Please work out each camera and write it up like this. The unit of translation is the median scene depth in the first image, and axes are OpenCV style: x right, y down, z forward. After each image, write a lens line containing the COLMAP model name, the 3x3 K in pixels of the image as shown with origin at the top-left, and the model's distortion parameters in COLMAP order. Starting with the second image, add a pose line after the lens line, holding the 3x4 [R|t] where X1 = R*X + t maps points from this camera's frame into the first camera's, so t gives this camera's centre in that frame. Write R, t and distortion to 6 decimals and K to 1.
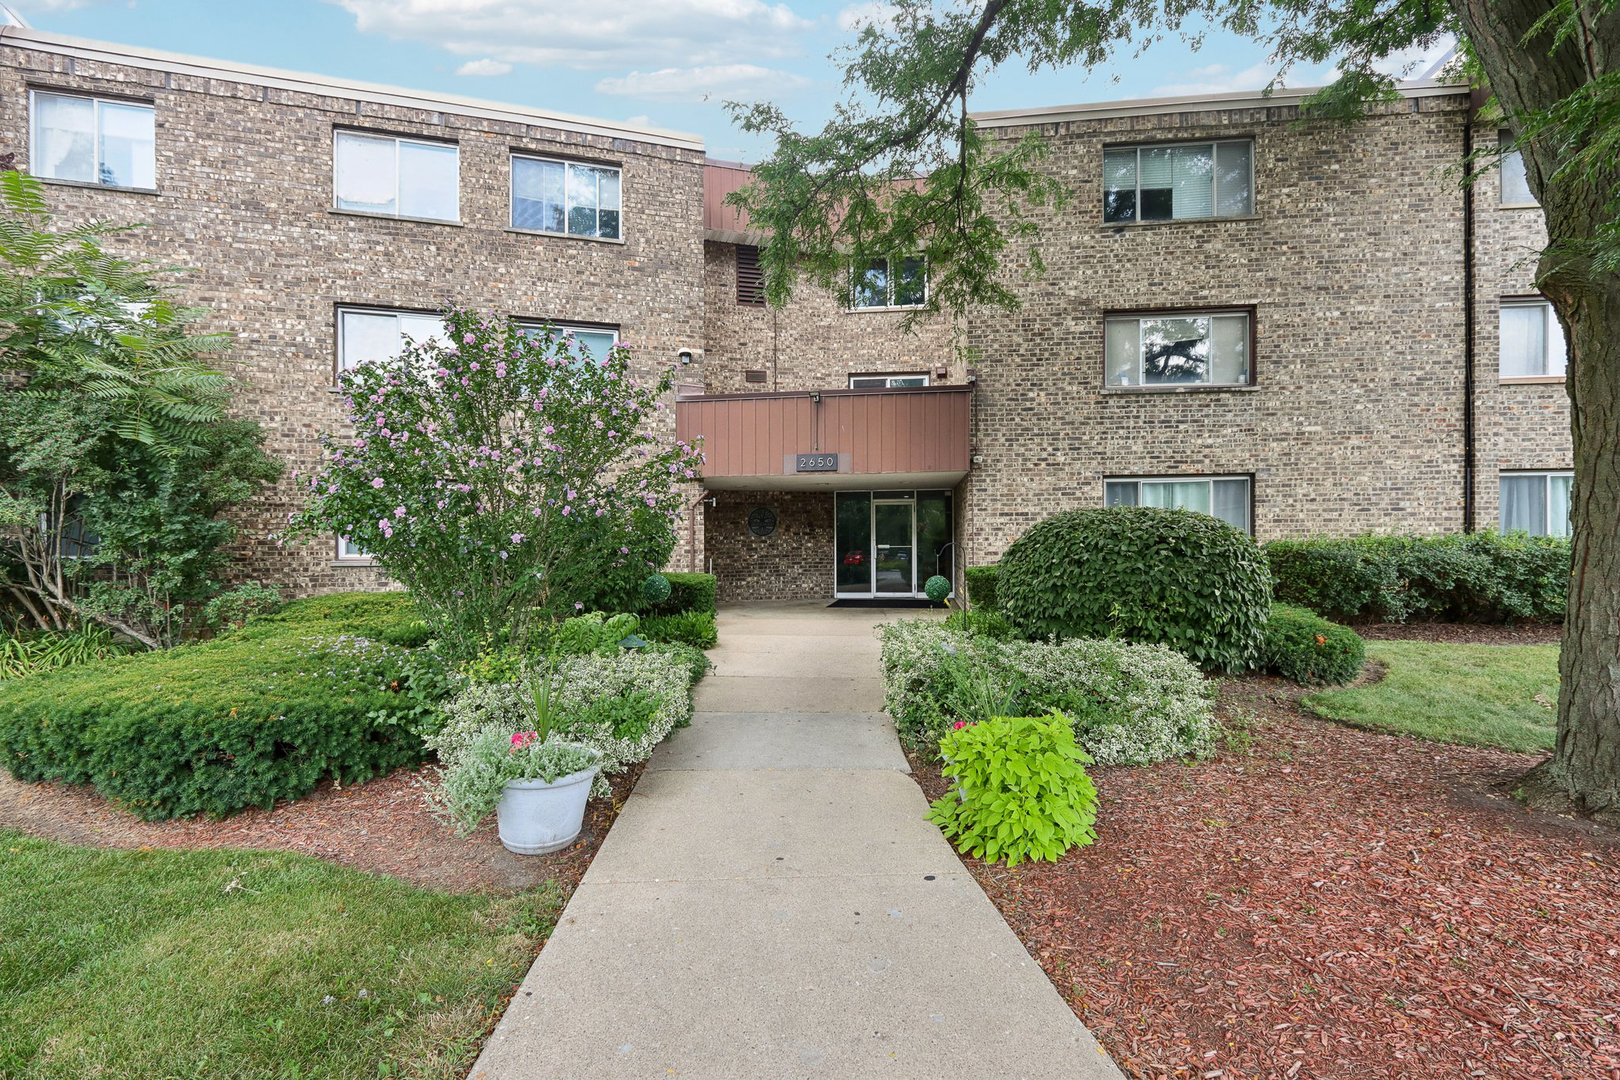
lens RADIAL K [[757.2, 0, 810.0], [0, 757.2, 540.0], [0, 0, 1]] dist [-0.000630, 0.009132]
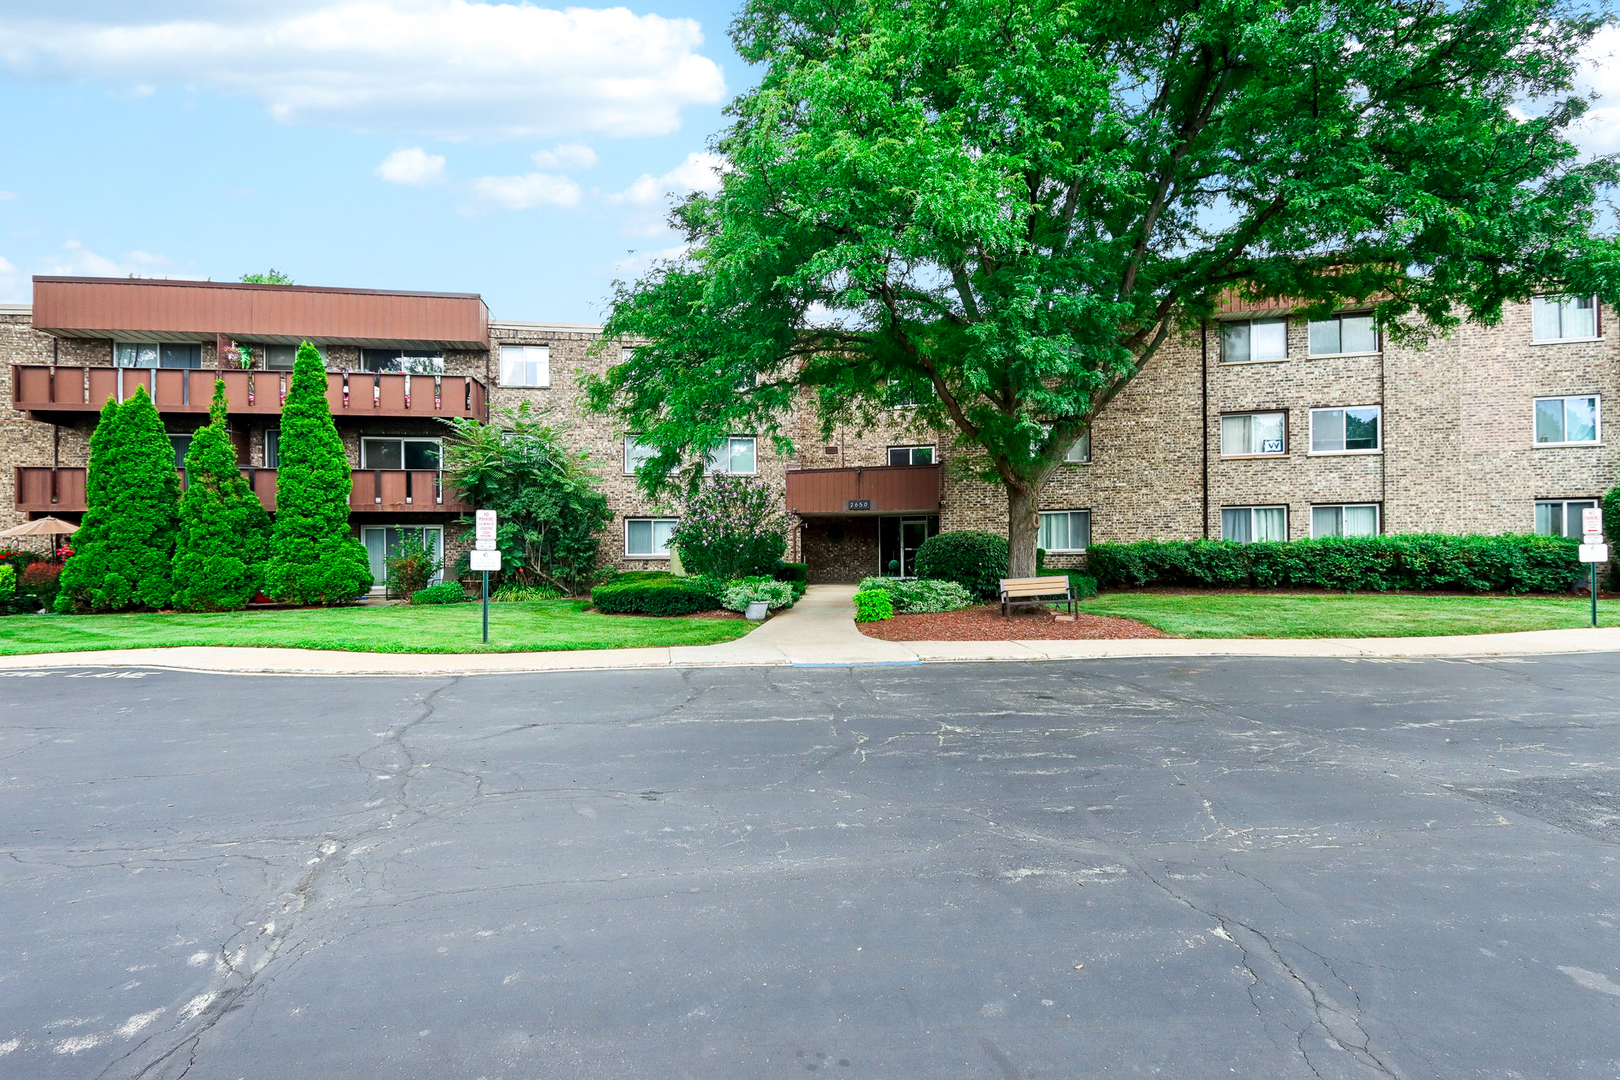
lens RADIAL K [[757.2, 0, 810.0], [0, 757.2, 540.0], [0, 0, 1]] dist [-0.000630, 0.009132]
pose [[0.990010, -0.007812, -0.140783, 0.166411], [0.006754, 0.999945, -0.007994, 0.000030], [0.140838, 0.006963, 0.990008, -0.971102]]
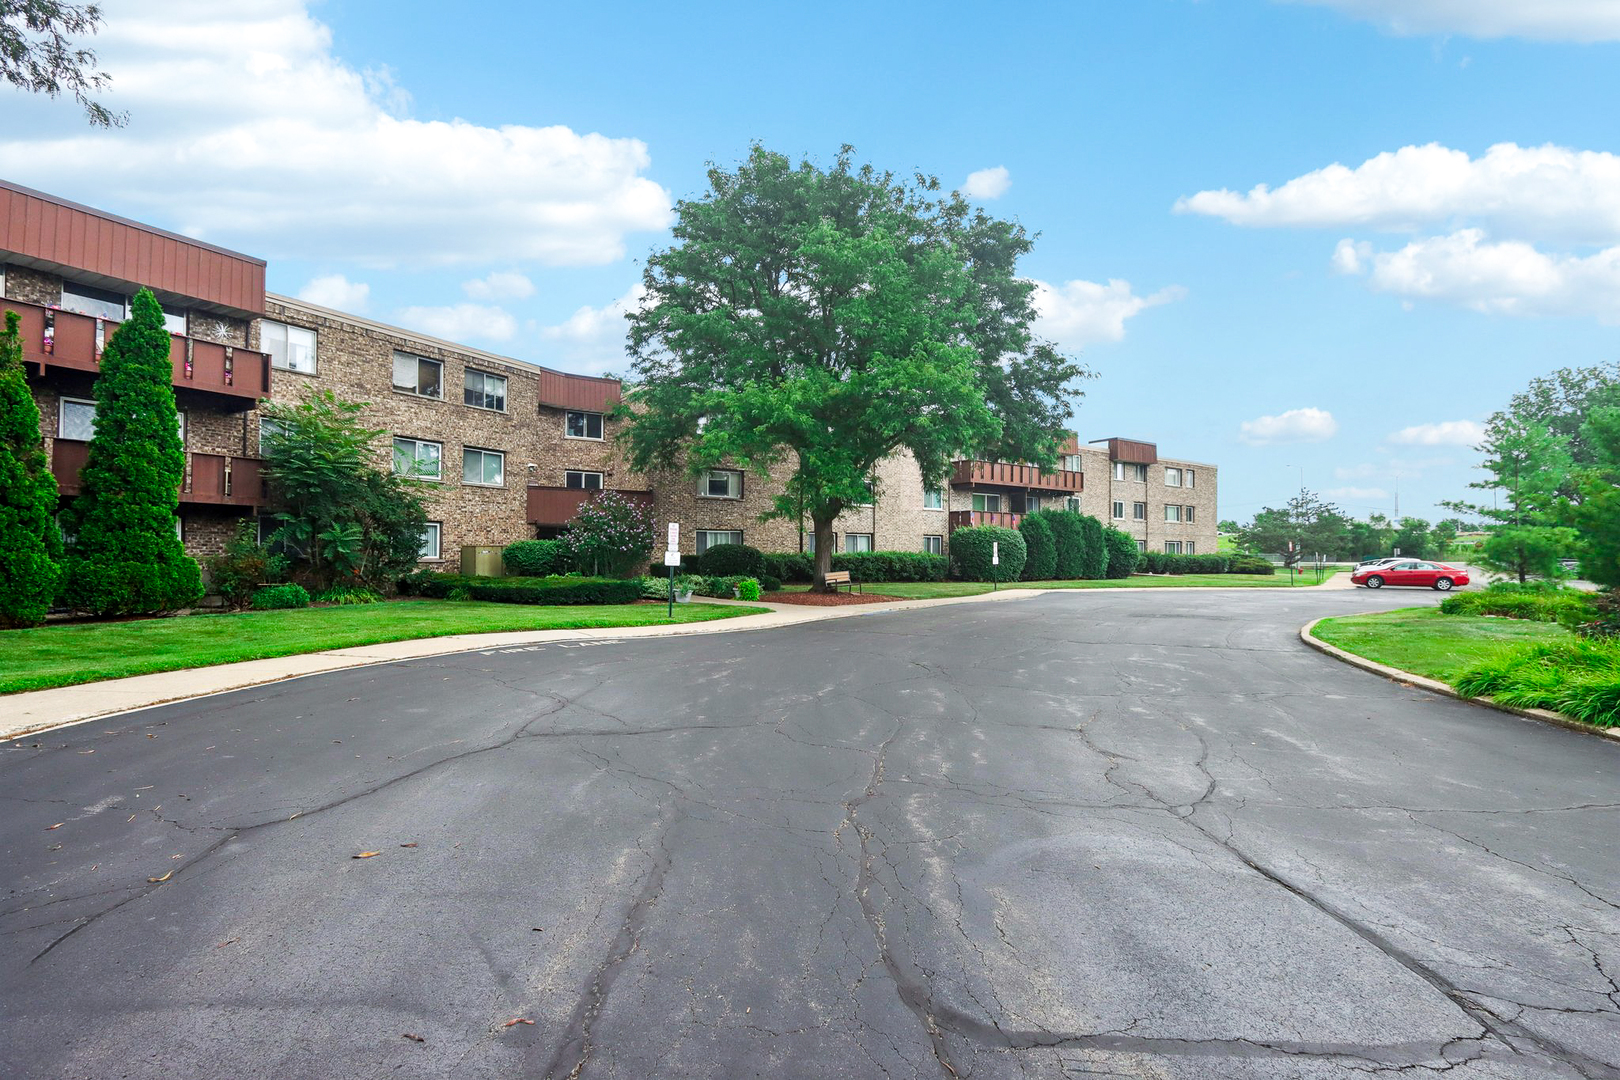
lens RADIAL K [[763.5, 0, 778.0], [0, 763.5, 554.2], [0, 0, 1]] dist [0.000650, 0.000289]
pose [[0.752988, 0.008207, 0.657983, -1.200485], [-0.006345, 0.999966, -0.005212, 0.013717], [-0.658004, -0.000251, 0.753014, -1.240560]]
